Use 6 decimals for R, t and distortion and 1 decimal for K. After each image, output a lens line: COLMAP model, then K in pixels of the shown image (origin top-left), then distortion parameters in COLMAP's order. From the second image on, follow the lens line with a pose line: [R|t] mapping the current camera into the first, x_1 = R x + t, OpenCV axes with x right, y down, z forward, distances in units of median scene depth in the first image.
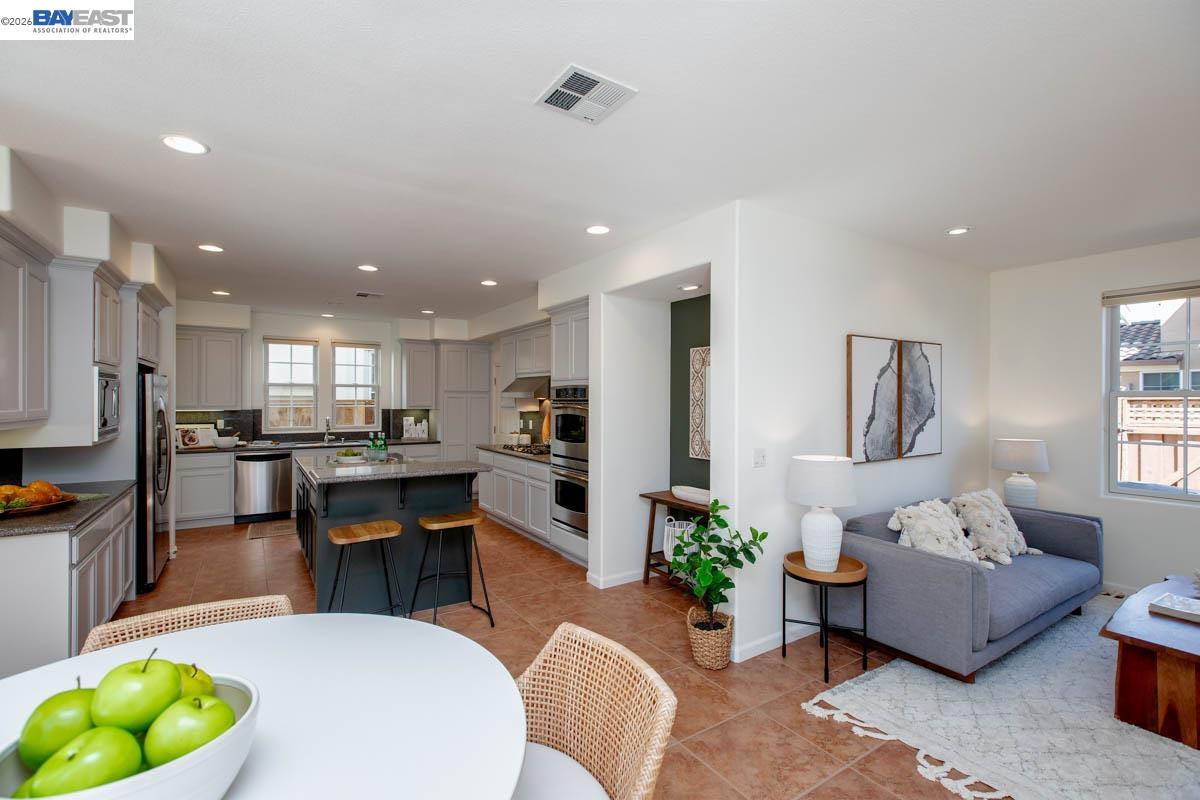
lens RADIAL K [[532.8, 0, 591.9], [0, 532.8, 398.2], [0, 0, 1]] dist [0.004867, -0.001200]
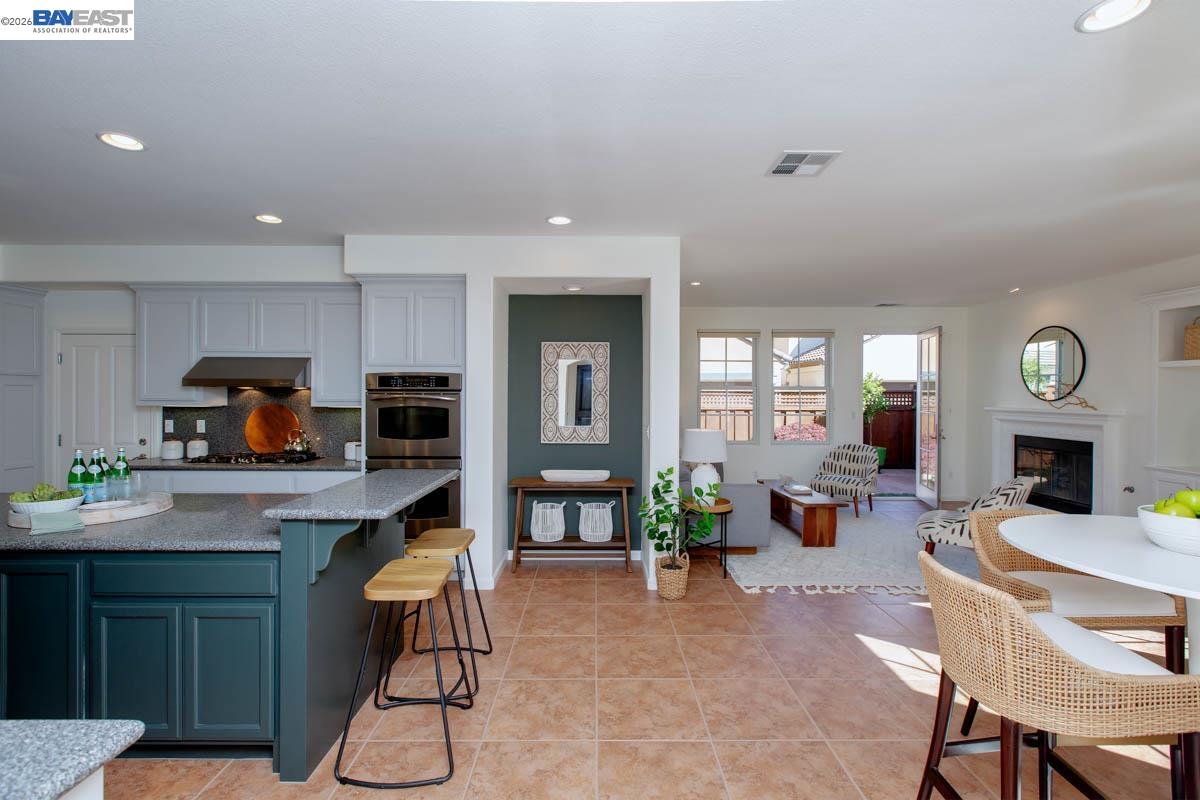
lens RADIAL K [[532.8, 0, 589.8], [0, 532.8, 400.9], [0, 0, 1]] dist [0.004867, -0.001200]
pose [[0.544077, -0.013232, 0.838931, -0.676142], [-0.002675, 0.999843, 0.017506, 0.006126], [-0.839031, -0.011769, 0.543956, 0.337934]]
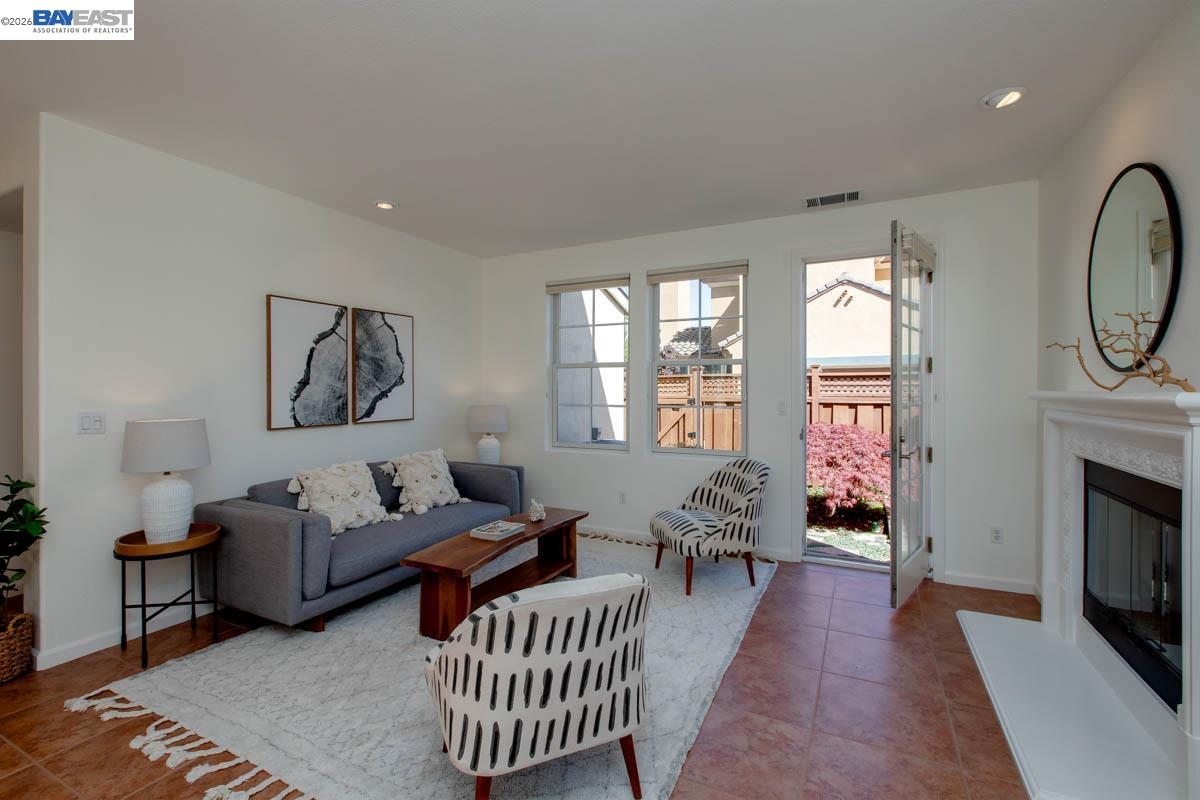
lens RADIAL K [[532.8, 0, 592.4], [0, 532.8, 394.9], [0, 0, 1]] dist [0.004867, -0.001200]
pose [[0.868802, -0.007916, 0.495096, 0.432829], [0.002310, 0.999926, 0.011935, 0.042733], [-0.495154, -0.009226, 0.868756, -0.101156]]
